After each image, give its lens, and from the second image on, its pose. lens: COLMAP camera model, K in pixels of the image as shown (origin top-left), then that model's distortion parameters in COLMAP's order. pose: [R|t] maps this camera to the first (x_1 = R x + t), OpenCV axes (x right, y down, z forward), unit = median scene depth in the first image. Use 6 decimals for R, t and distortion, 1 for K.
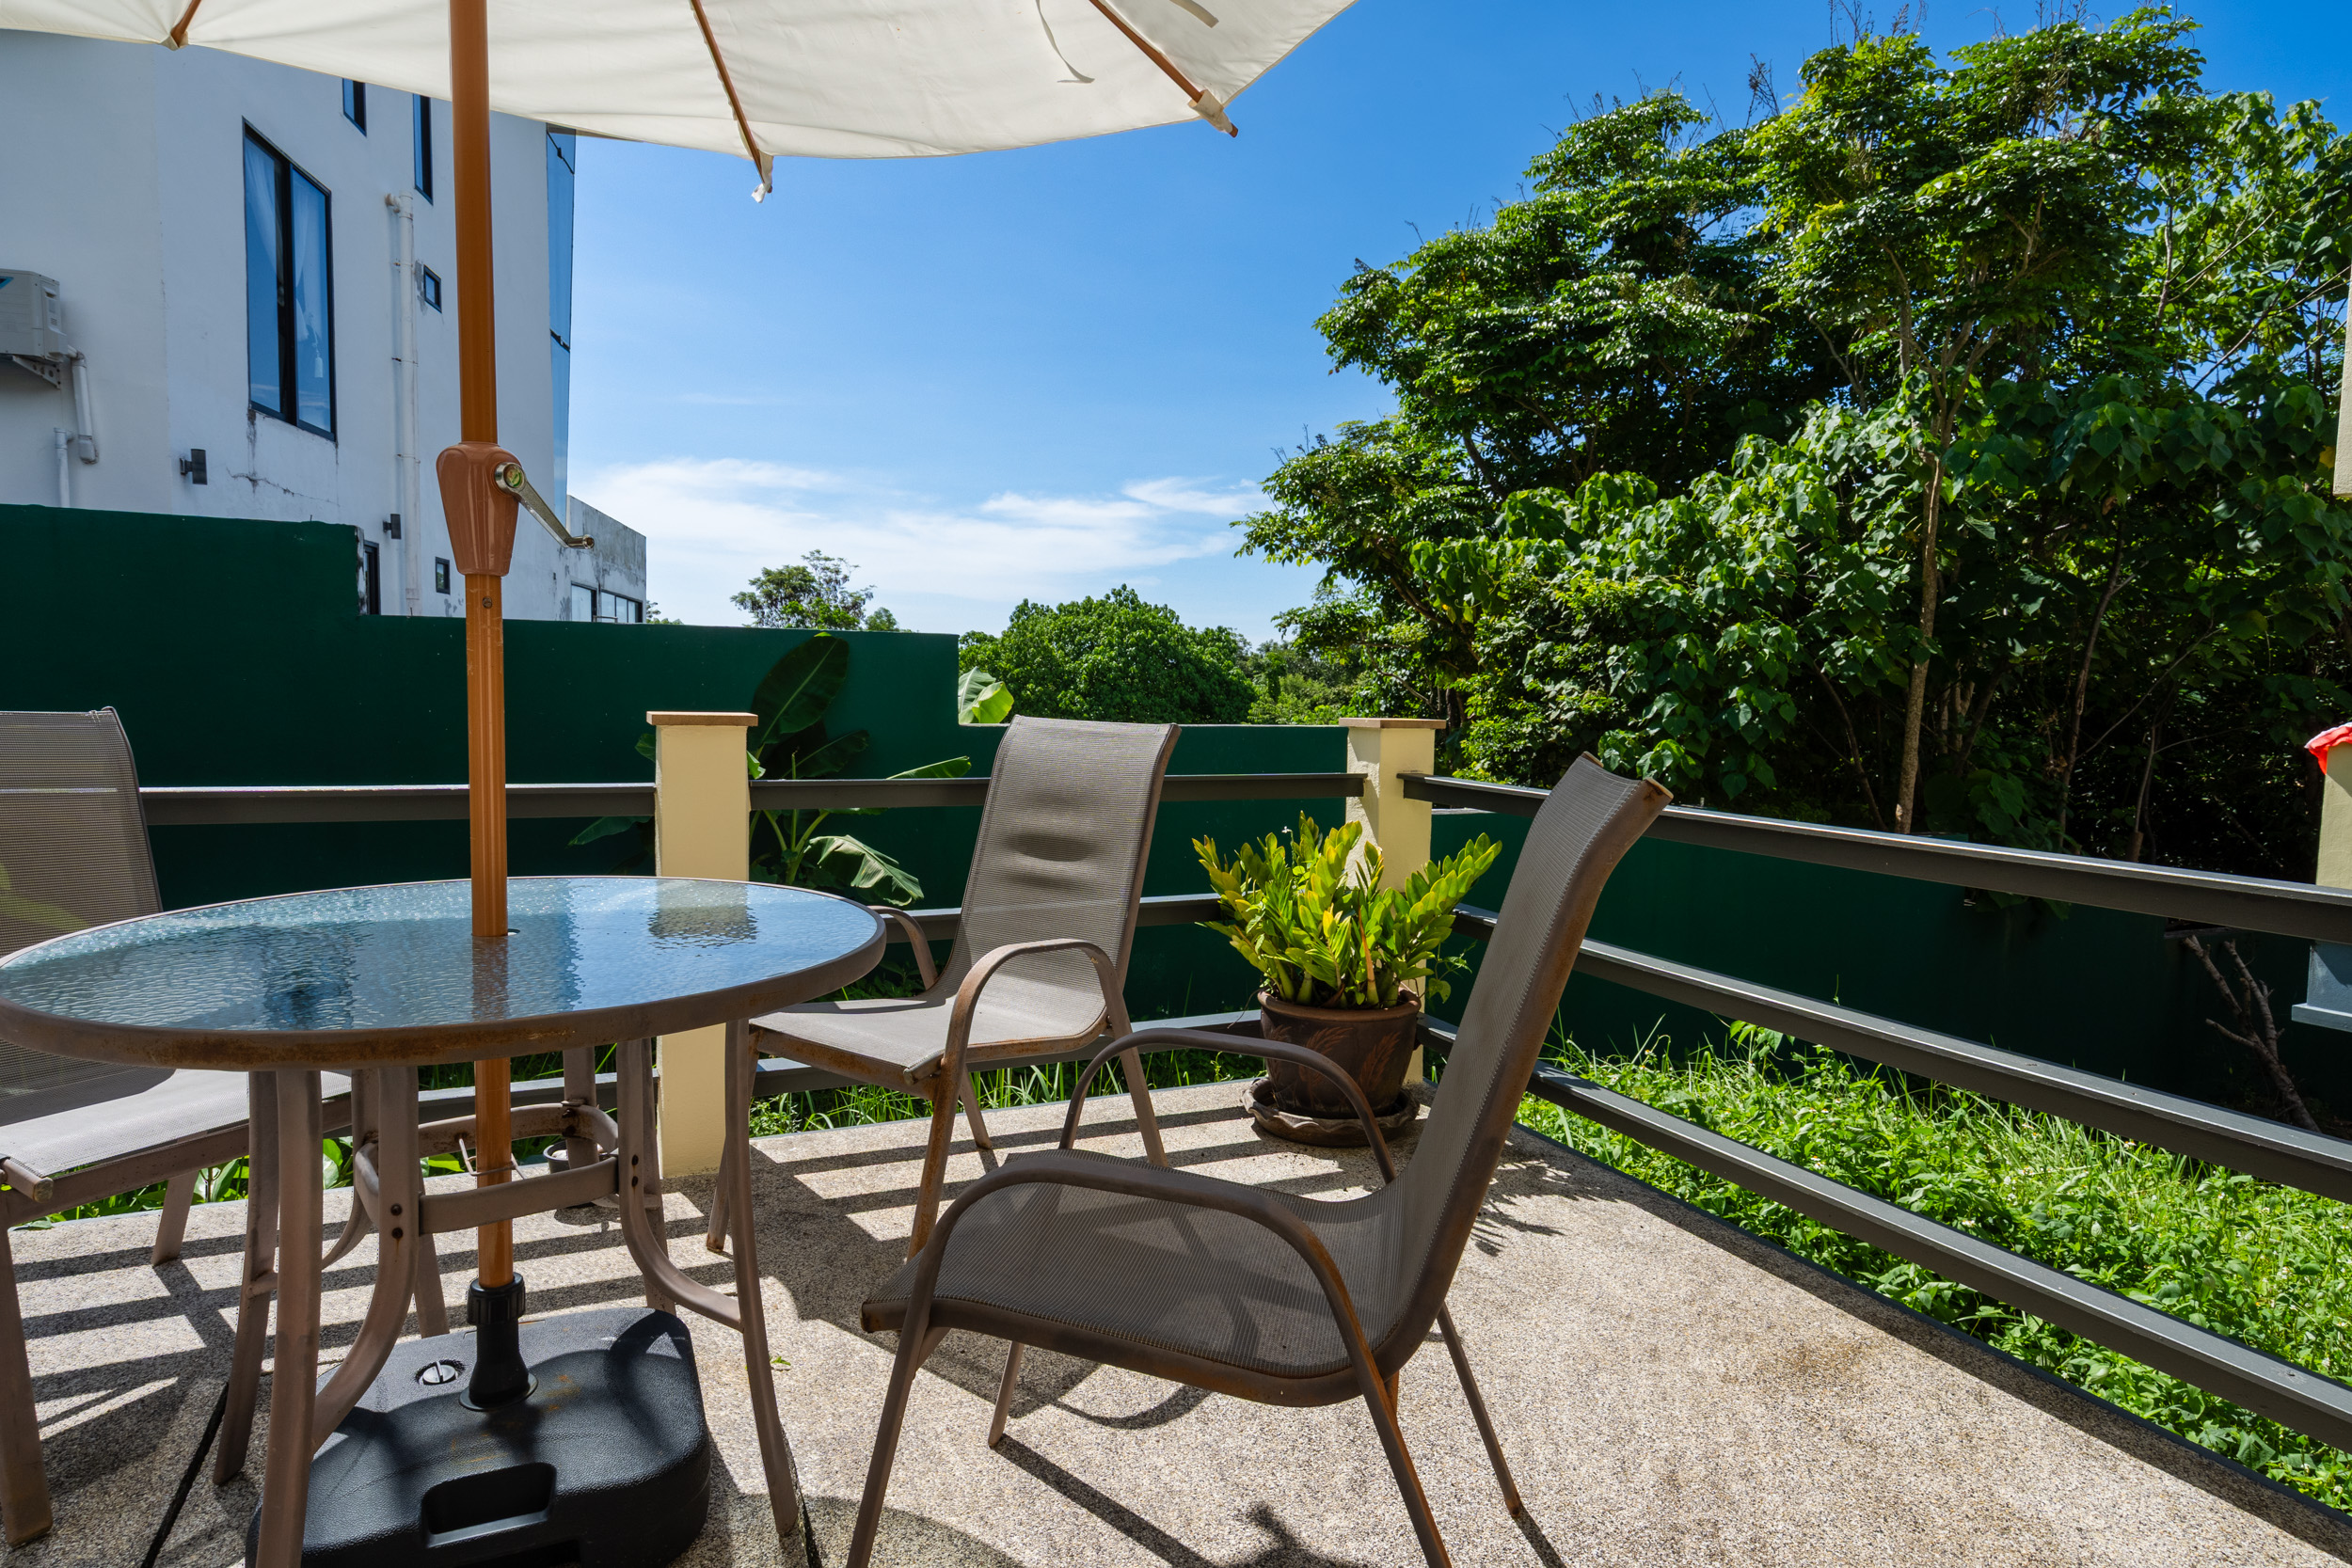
lens RADIAL K [[1317.7, 0, 1162.7], [0, 1317.7, 802.8], [0, 0, 1]] dist [0.006289, 0.000528]
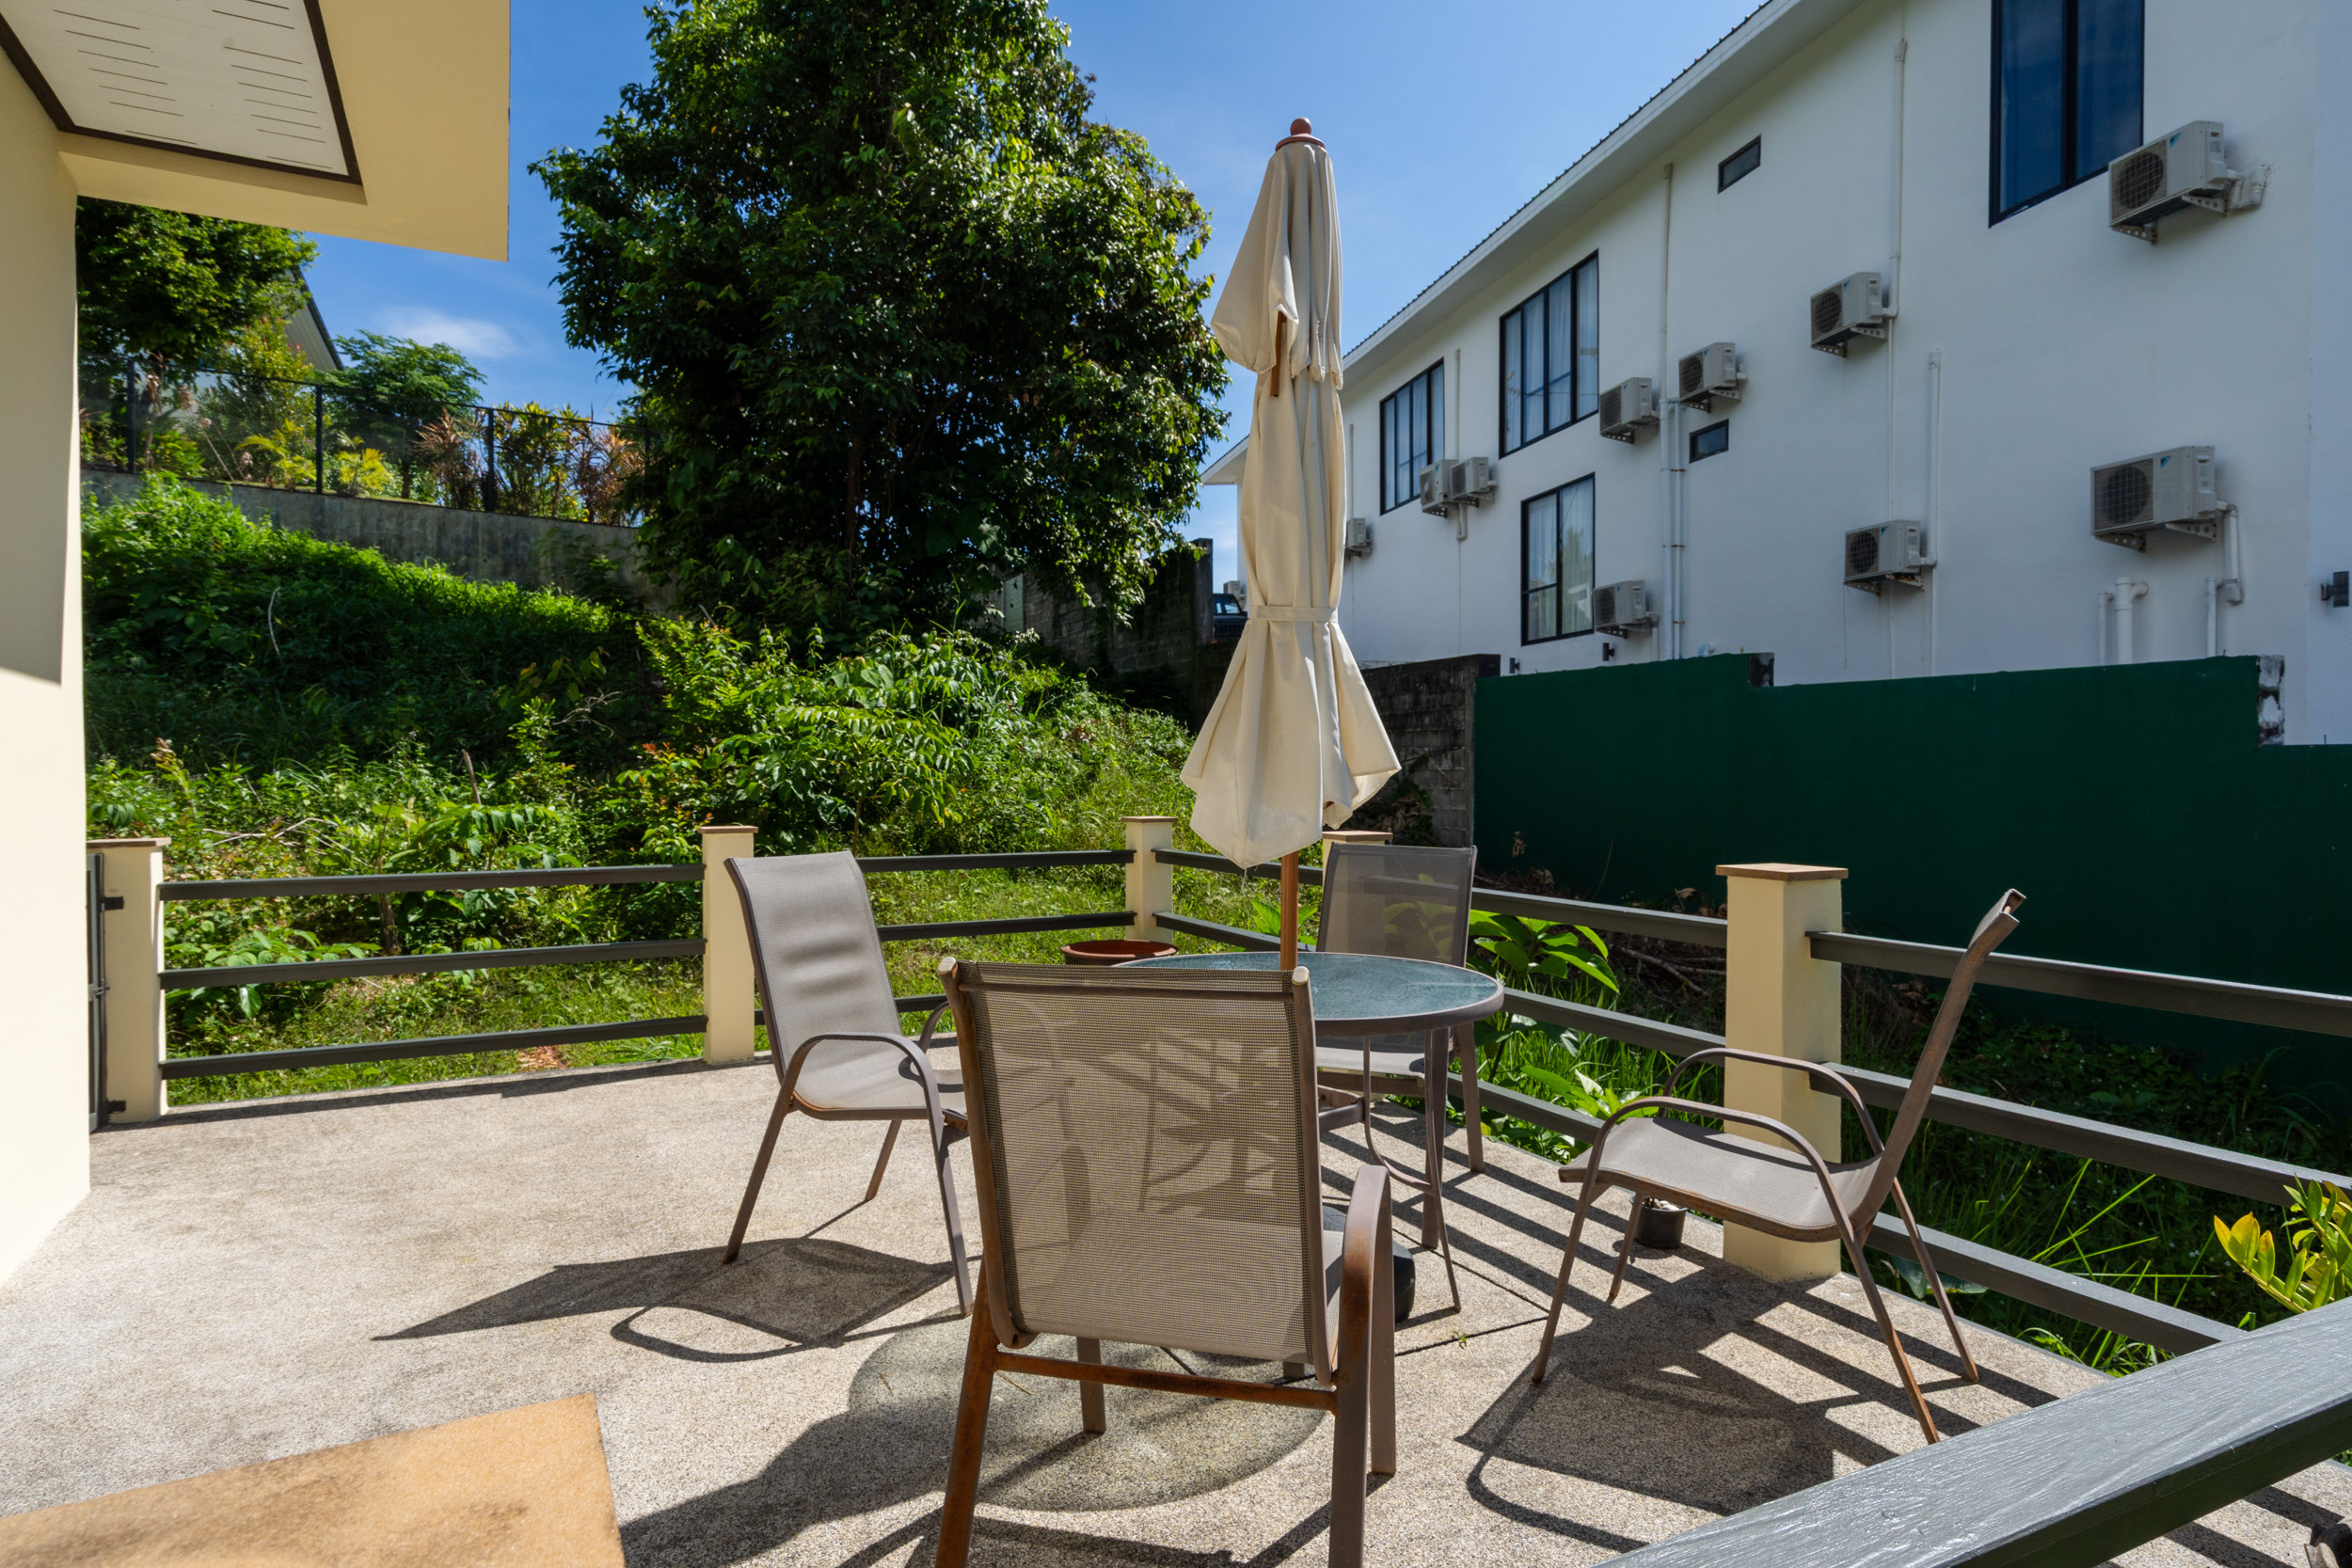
lens RADIAL K [[1304.2, 0, 1176.0], [0, 1304.2, 784.0], [0, 0, 1]] dist [0.000445, 0.000093]
pose [[0.048147, -0.010197, -0.998788, 0.130654], [-0.089585, 0.995874, -0.014486, -0.013032], [0.994815, 0.090174, 0.047035, 0.073226]]
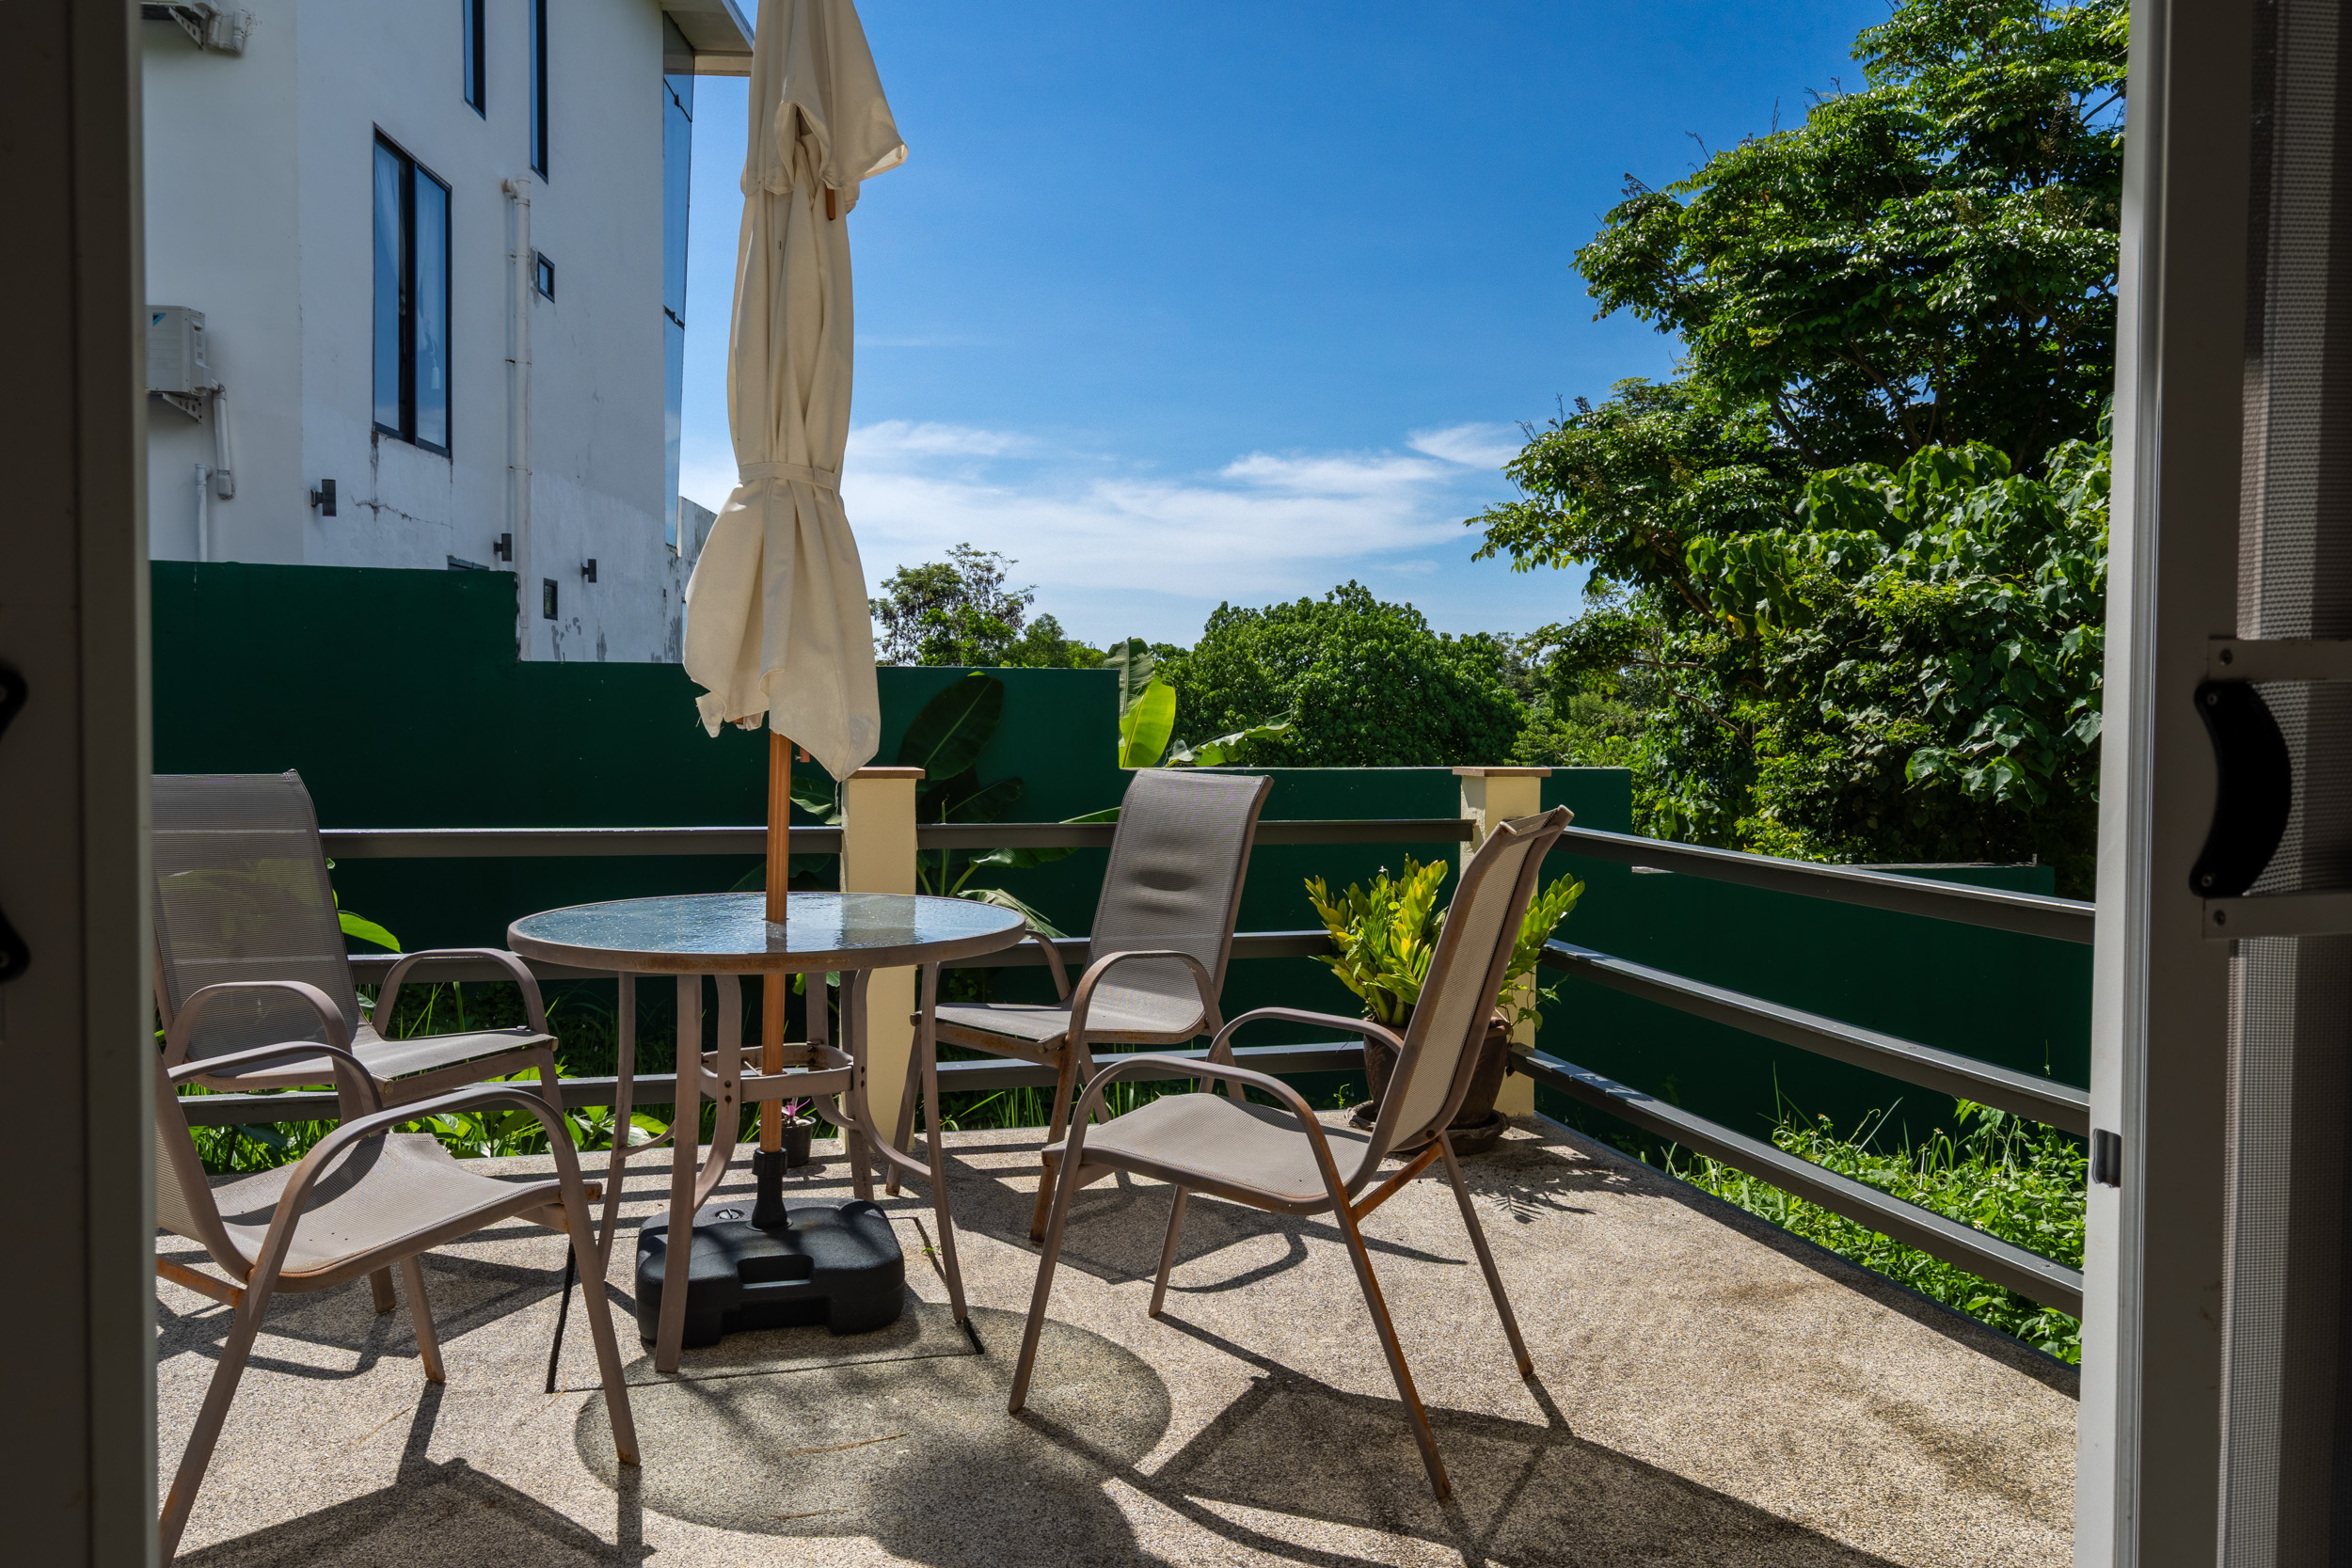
lens RADIAL K [[1750.5, 0, 1176.0], [0, 1750.5, 784.0], [0, 0, 1]] dist [0.002968, -0.000247]
pose [[0.990978, -0.003318, -0.133984, 0.023321], [-0.002896, 0.998930, -0.046157, 0.003286], [0.133994, 0.046129, 0.989908, -0.096283]]
